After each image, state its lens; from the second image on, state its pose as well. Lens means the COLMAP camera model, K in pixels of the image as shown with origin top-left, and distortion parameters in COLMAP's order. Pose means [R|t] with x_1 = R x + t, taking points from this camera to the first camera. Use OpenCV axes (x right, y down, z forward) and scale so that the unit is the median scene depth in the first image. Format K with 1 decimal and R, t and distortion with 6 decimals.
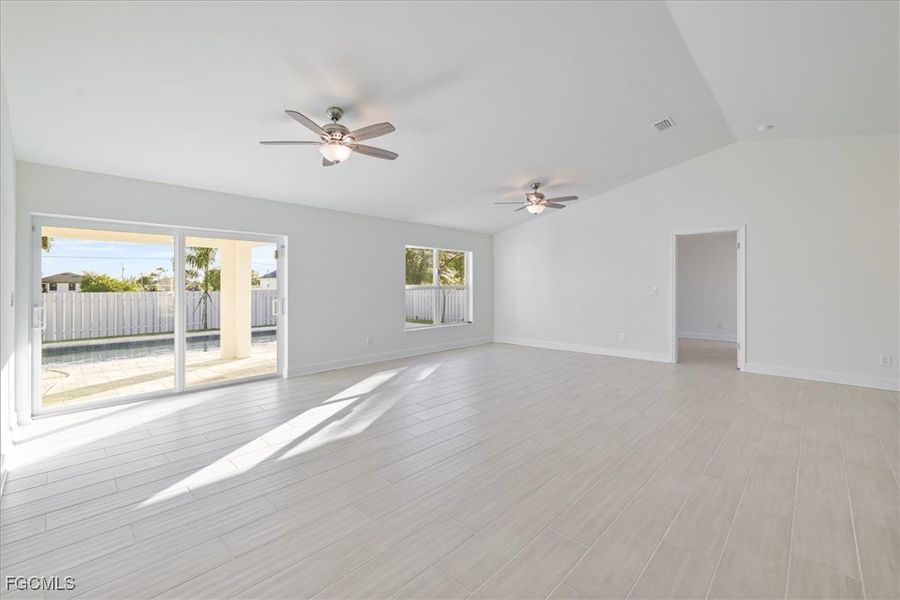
lens RADIAL K [[381.3, 0, 447.5], [0, 381.3, 290.4], [0, 0, 1]] dist [0.001498, 0.000084]
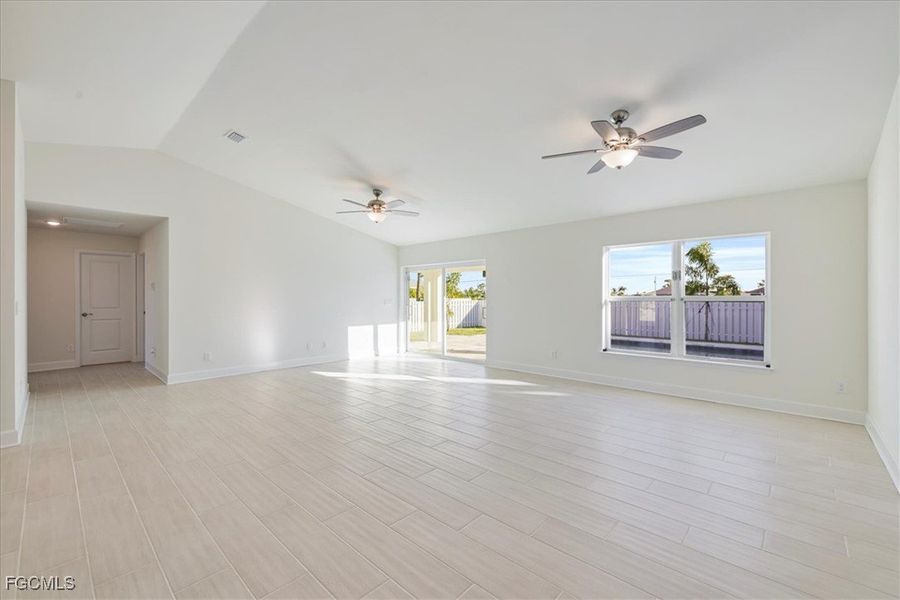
lens RADIAL K [[378.3, 0, 446.2], [0, 378.3, 290.8], [0, 0, 1]] dist [0.000628, 0.000040]
pose [[0.008776, -0.014759, -0.999853, 0.349124], [-0.007491, 0.999862, -0.014825, -0.005179], [0.999933, 0.007620, 0.008664, 0.341518]]
